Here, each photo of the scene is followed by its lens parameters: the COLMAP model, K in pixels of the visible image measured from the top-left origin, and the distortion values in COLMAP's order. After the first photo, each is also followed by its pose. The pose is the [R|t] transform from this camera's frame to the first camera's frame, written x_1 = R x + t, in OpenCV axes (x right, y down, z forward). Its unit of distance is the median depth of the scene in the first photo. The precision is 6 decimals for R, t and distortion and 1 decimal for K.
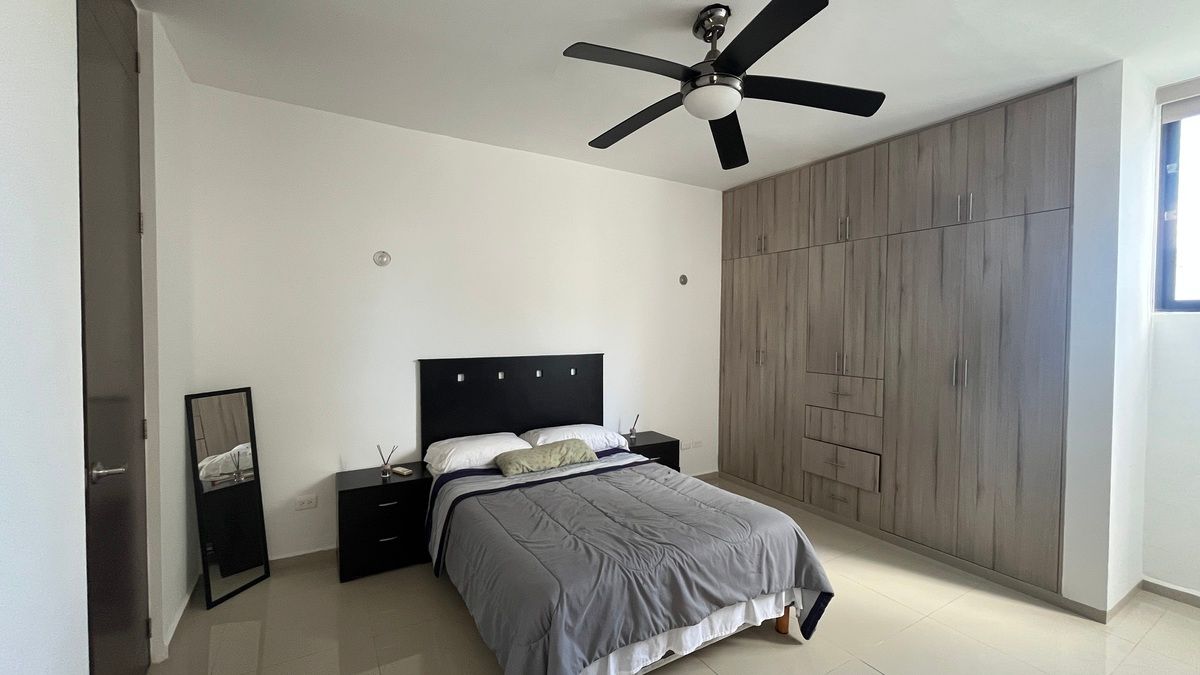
lens RADIAL K [[484.1, 0, 603.1], [0, 484.1, 335.8], [0, 0, 1]] dist [0.002668, -0.000671]
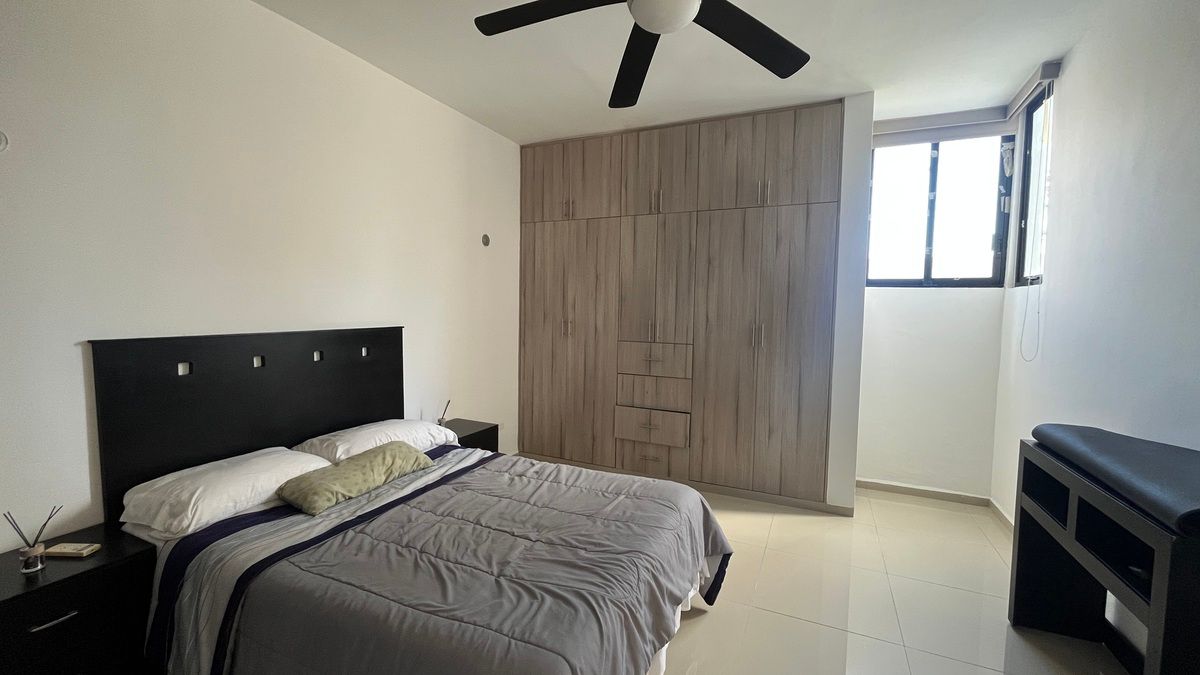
lens RADIAL K [[484.1, 0, 602.5], [0, 484.1, 336.5], [0, 0, 1]] dist [0.002668, -0.000671]
pose [[0.826127, -0.029735, 0.562699, -0.215578], [0.002182, 0.998768, 0.049575, 0.018903], [-0.563479, -0.039727, 0.825174, 0.230785]]
